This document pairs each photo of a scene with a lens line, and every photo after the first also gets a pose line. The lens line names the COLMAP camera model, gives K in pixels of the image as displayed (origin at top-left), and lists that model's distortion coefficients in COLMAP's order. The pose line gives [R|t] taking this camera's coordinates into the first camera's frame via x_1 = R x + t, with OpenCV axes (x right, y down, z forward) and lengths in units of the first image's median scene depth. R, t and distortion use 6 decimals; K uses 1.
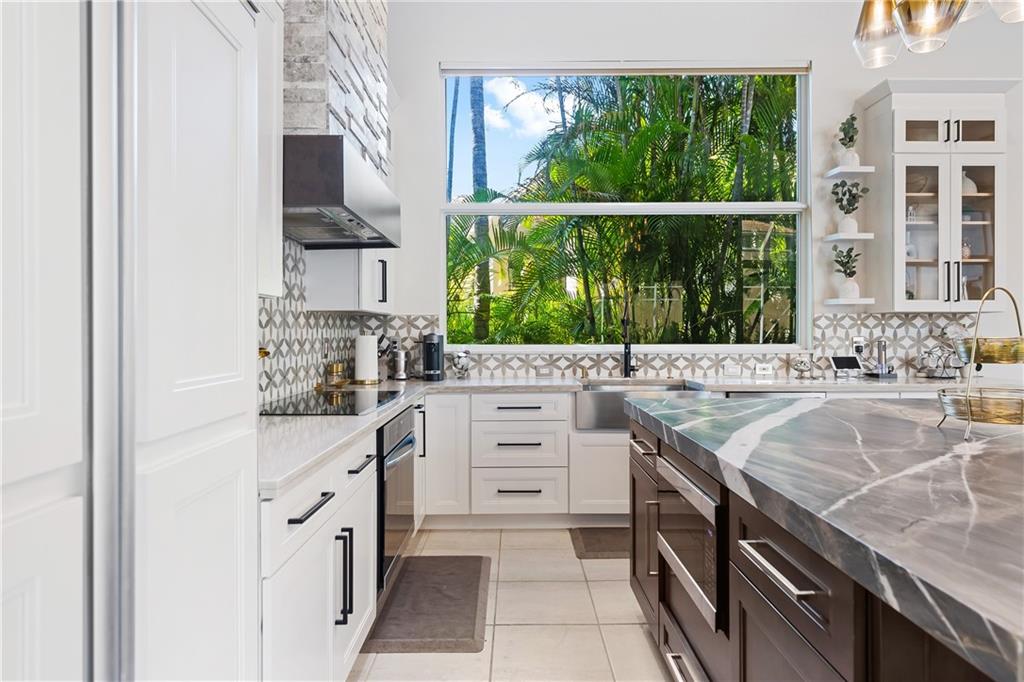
lens RADIAL K [[600.6, 0, 513.2], [0, 600.6, 333.8], [0, 0, 1]] dist [-0.002059, -0.001771]
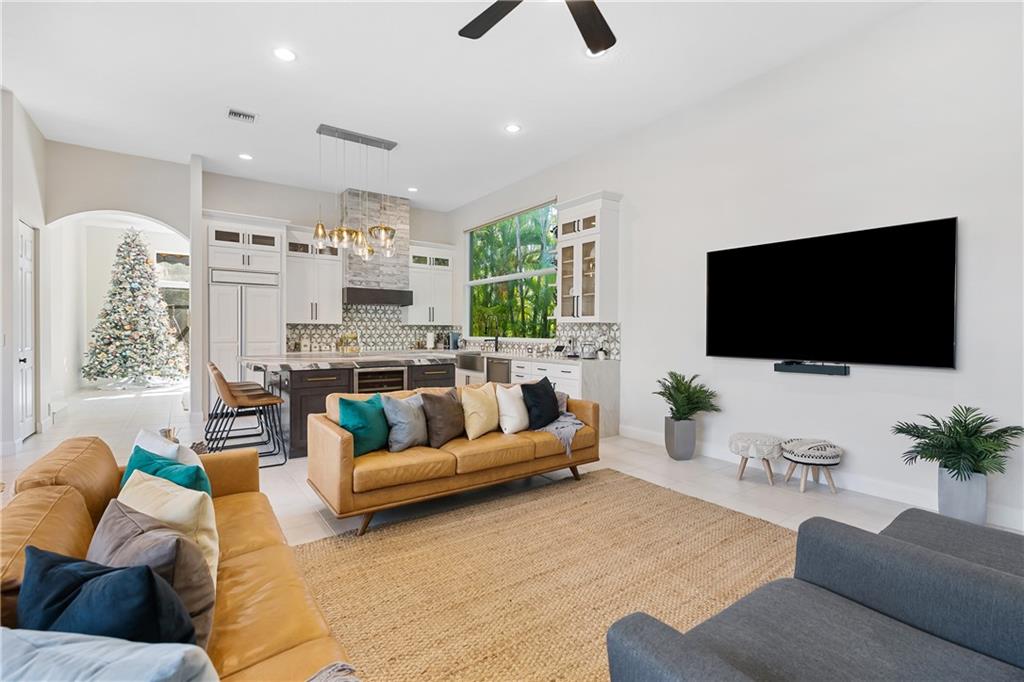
lens RADIAL K [[458.9, 0, 518.4], [0, 458.9, 334.4], [0, 0, 1]] dist [0.002005, -0.001677]
pose [[0.592283, 0.011683, -0.805645, 1.690476], [-0.006787, 0.999932, 0.009511, -0.011805], [0.805701, -0.000165, 0.592322, 0.005207]]
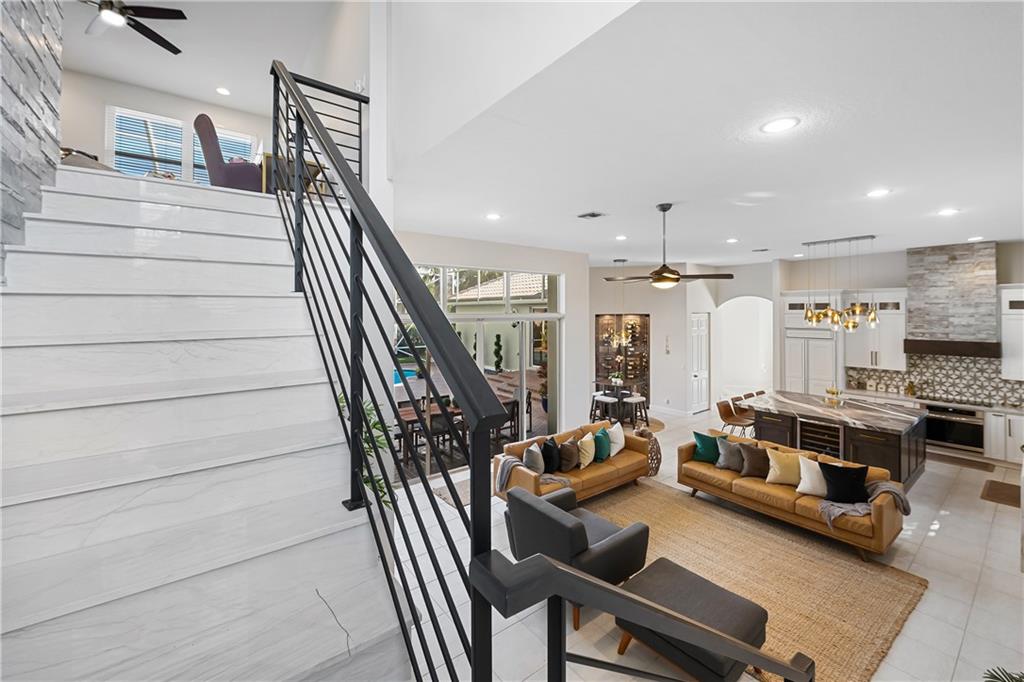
lens RADIAL K [[416.9, 0, 508.0], [0, 416.9, 307.0], [0, 0, 1]] dist [-0.011639, 0.000227]
pose [[-0.799401, -0.000054, -0.600797, 2.279948], [0.003976, 0.999978, -0.005380, -0.310675], [0.600784, -0.006689, -0.799383, 0.923090]]
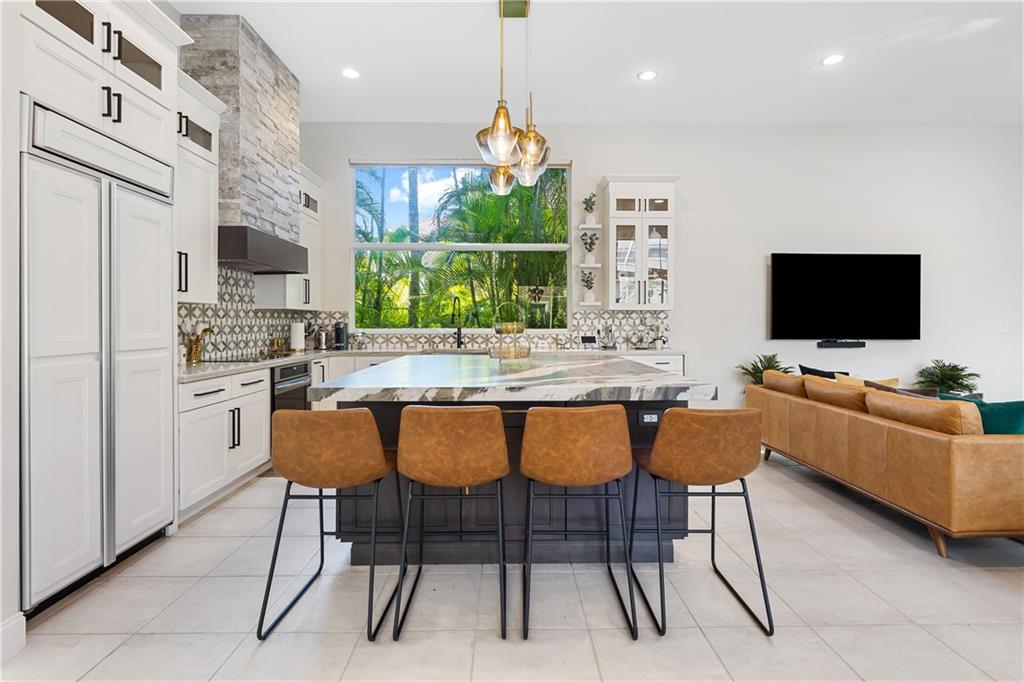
lens RADIAL K [[487.4, 0, 516.7], [0, 487.4, 324.8], [0, 0, 1]] dist [0.002870, -0.001280]
pose [[0.999804, 0.001965, 0.019708, 0.326456], [-0.002019, 0.999994, 0.002734, 0.002636], [-0.019702, -0.002773, 0.999802, -0.376120]]
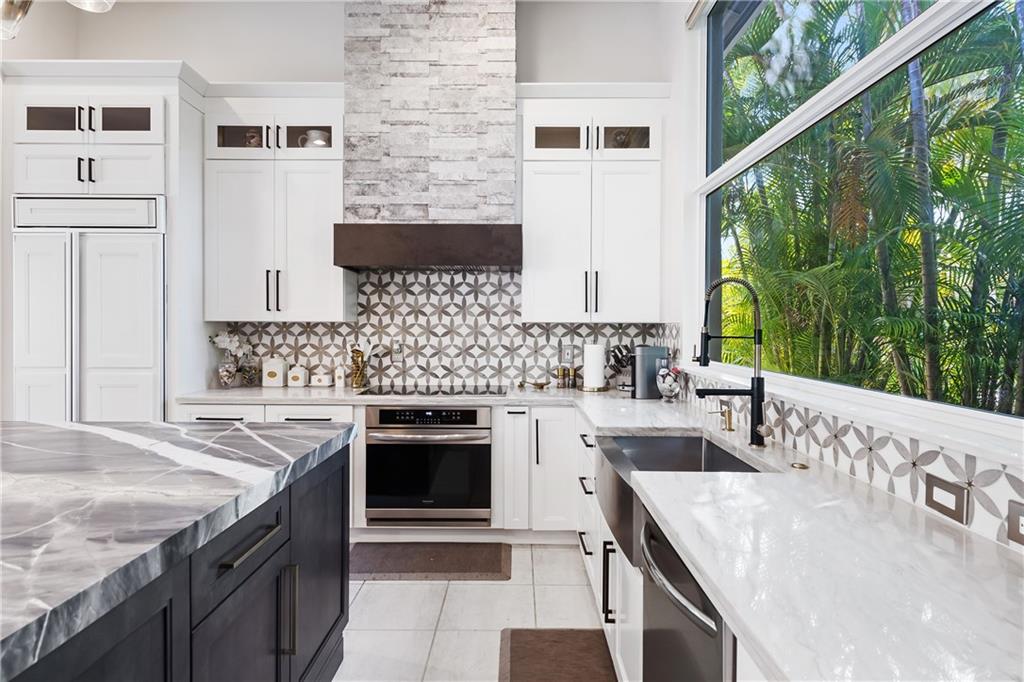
lens RADIAL K [[564.3, 0, 514.6], [0, 564.3, 331.2], [0, 0, 1]] dist [0.003125, -0.000521]
pose [[-0.010130, 0.012372, -0.999872, 0.675143], [-0.005908, 0.999905, 0.012432, -0.028729], [0.999931, 0.006033, -0.010056, 0.799271]]
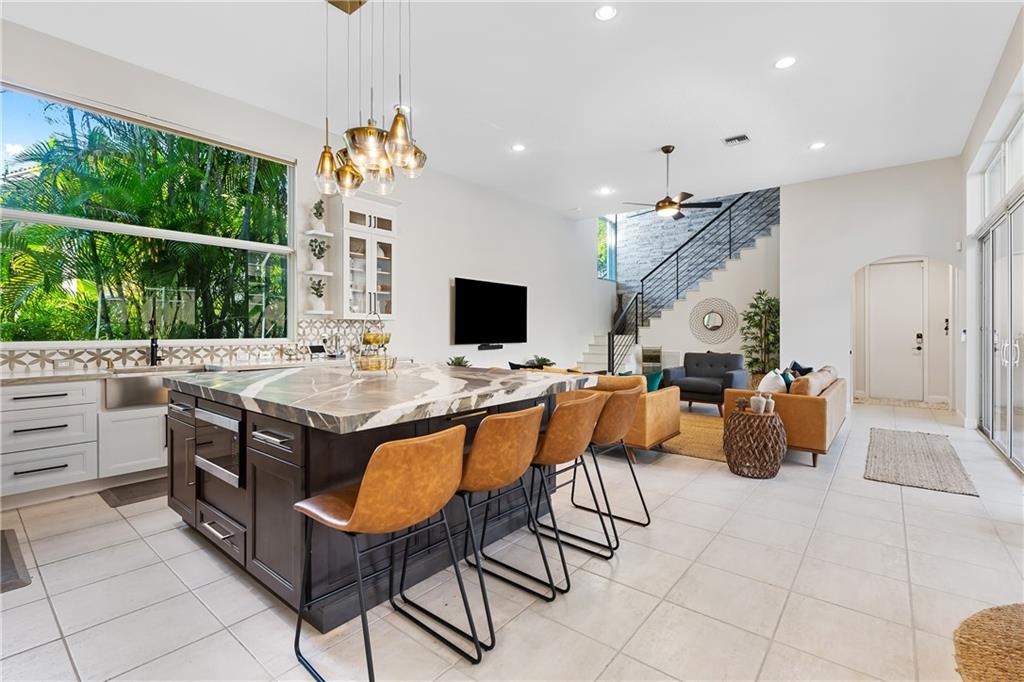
lens RADIAL K [[458.9, 0, 509.8], [0, 458.9, 332.0], [0, 0, 1]] dist [0.002005, -0.001677]
pose [[0.633107, 0.000015, 0.774064, -0.088072], [-0.000684, 1.000000, 0.000541, -0.000124], [-0.774064, -0.000872, 0.633107, -0.210358]]
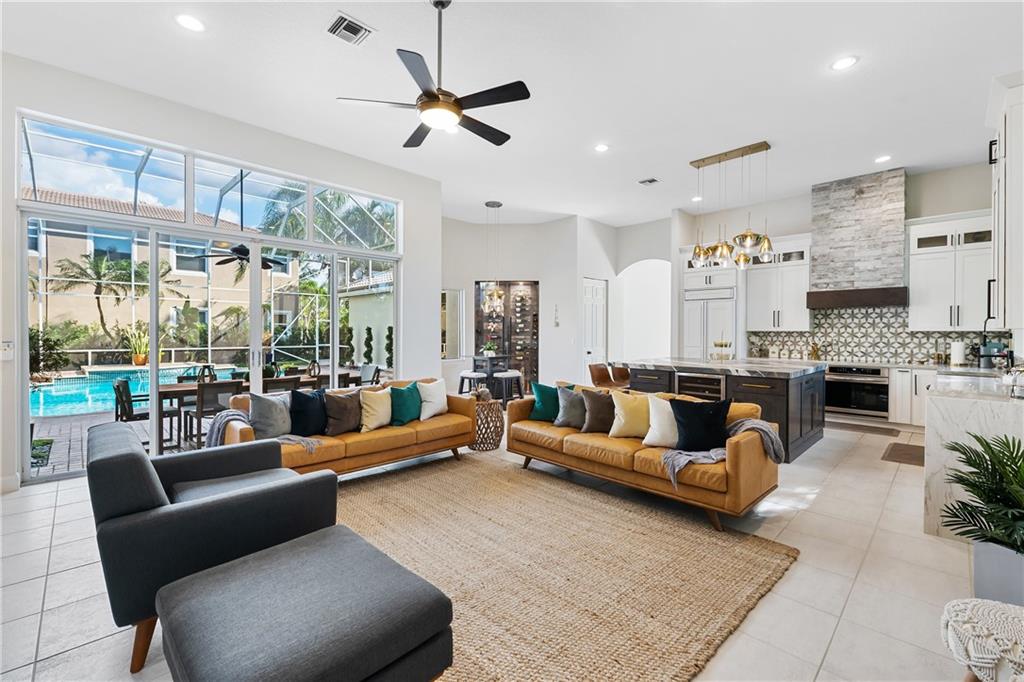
lens RADIAL K [[438.1, 0, 511.5], [0, 438.1, 334.7], [0, 0, 1]] dist [0.000373, -0.001520]
pose [[-0.712714, 0.004846, -0.701438, 1.747485], [-0.002278, 0.999955, 0.009222, -0.030403], [0.701451, 0.008170, -0.712671, 0.911738]]
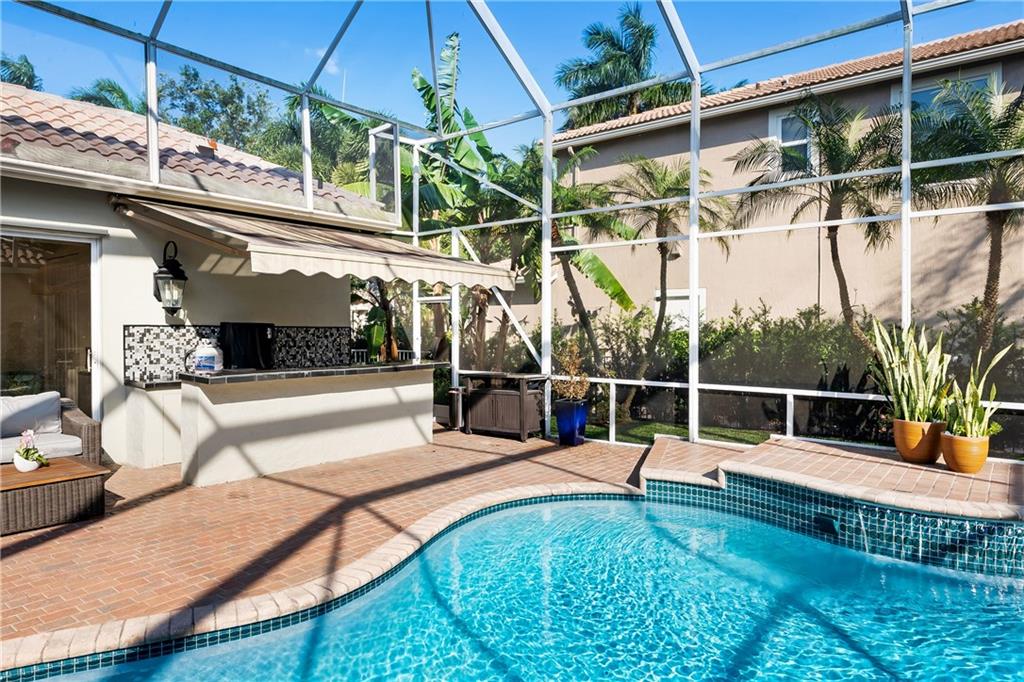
lens RADIAL K [[631.9, 0, 509.6], [0, 631.9, 341.8], [0, 0, 1]] dist [0.009160, 0.000757]
pose [[-0.776396, -0.010949, 0.630150, 1.230298], [0.001733, 0.999808, 0.019507, -0.026536], [-0.630243, 0.016238, -0.776228, -2.110046]]
